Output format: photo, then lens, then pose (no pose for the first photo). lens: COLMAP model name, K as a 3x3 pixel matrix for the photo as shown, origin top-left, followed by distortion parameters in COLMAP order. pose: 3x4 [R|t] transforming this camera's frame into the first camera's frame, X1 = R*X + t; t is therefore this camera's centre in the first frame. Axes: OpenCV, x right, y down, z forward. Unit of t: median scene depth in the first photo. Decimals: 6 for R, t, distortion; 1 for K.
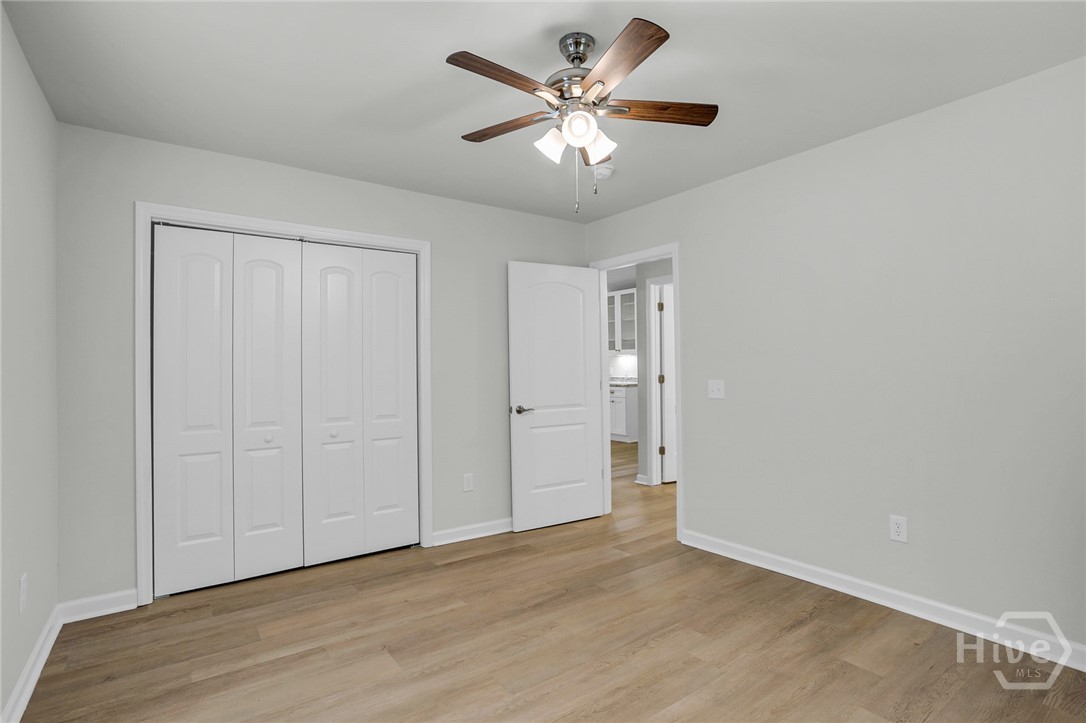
lens RADIAL K [[535.7, 0, 543.0], [0, 535.7, 361.5], [0, 0, 1]] dist [-0.063905, 0.037329]
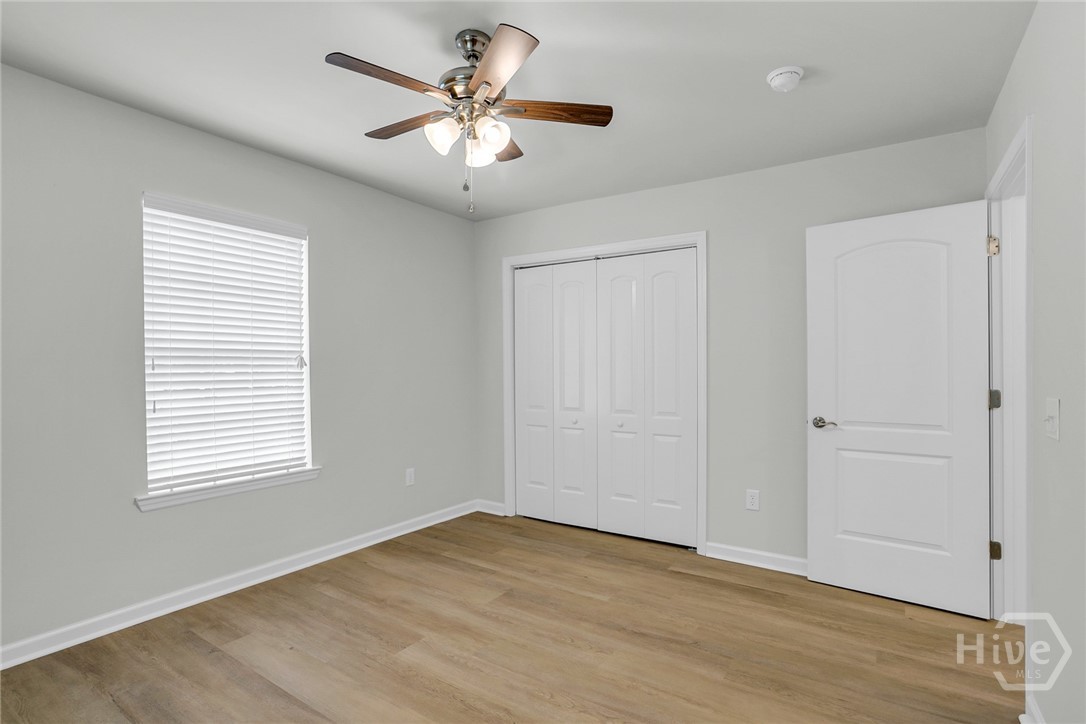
lens RADIAL K [[535.7, 0, 543.0], [0, 535.7, 362.0], [0, 0, 1]] dist [-0.063905, 0.037329]
pose [[0.342954, 0.000363, -0.939352, 0.768231], [0.006104, 0.999978, 0.002615, 0.000193], [0.939332, -0.006631, 0.342944, 0.547553]]
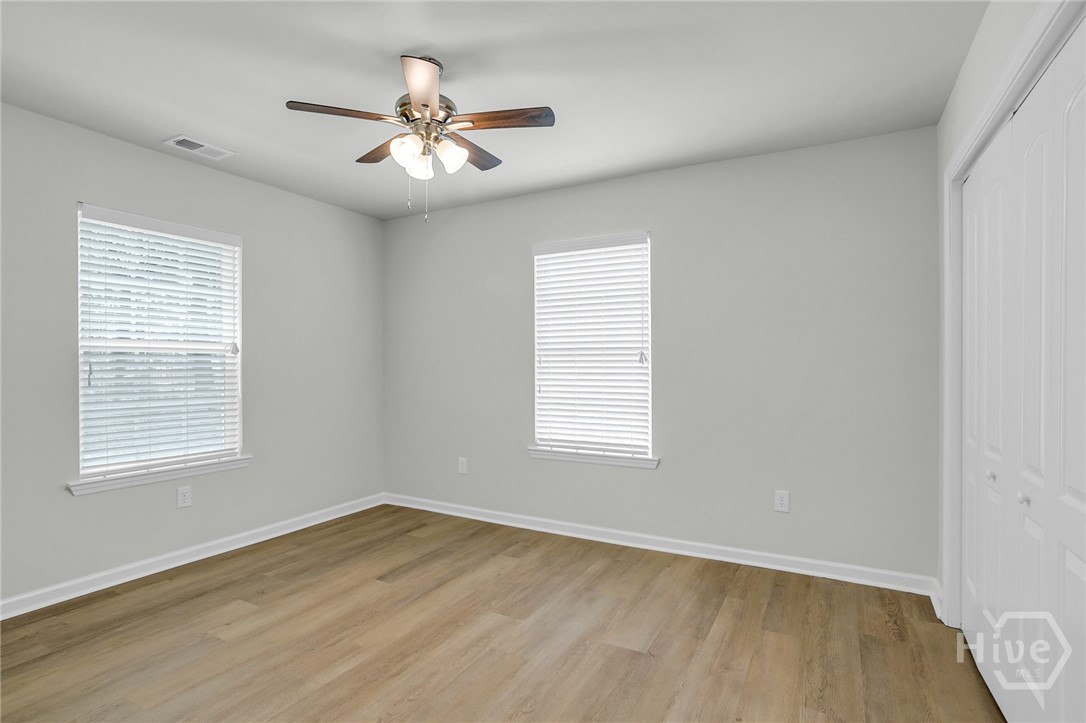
lens RADIAL K [[535.7, 0, 543.0], [0, 535.7, 361.5], [0, 0, 1]] dist [-0.063905, 0.037329]
pose [[-0.907759, 0.009597, -0.419382, 0.228059], [0.013622, 0.999885, -0.006605, 0.015486], [0.419271, -0.011709, -0.907786, 1.514035]]
